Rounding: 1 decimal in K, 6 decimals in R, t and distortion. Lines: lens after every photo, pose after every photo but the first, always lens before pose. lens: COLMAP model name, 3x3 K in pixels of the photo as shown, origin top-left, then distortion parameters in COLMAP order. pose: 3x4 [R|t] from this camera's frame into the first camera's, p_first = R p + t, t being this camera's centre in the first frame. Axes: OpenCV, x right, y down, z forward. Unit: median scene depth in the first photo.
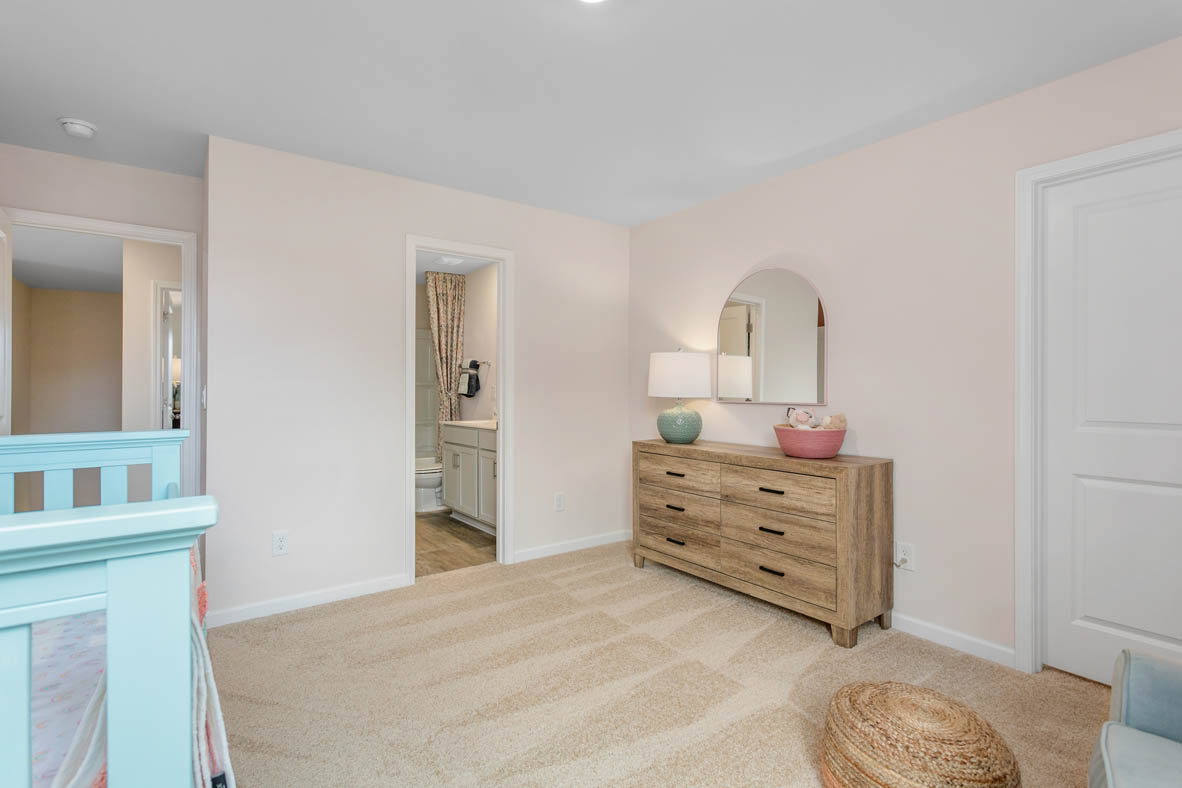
lens RADIAL K [[559.0, 0, 589.4], [0, 559.0, 391.0], [0, 0, 1]] dist [0.001530, 0.000572]
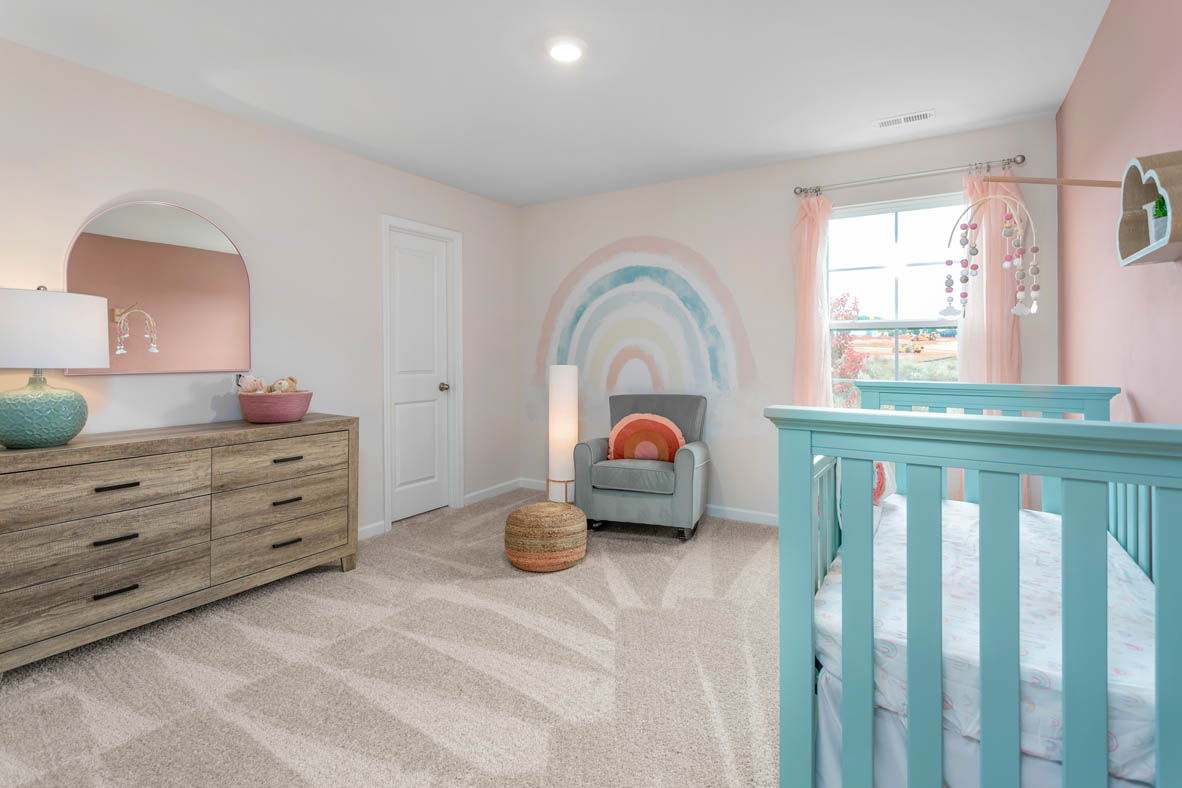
lens RADIAL K [[572.5, 0, 588.6], [0, 572.5, 361.4], [0, 0, 1]] dist [0.001918, 0.000763]
pose [[-0.360960, -0.011697, 0.932508, -0.756124], [0.007797, 0.999849, 0.015560, -0.001356], [-0.932549, 0.012887, -0.360814, 0.845509]]
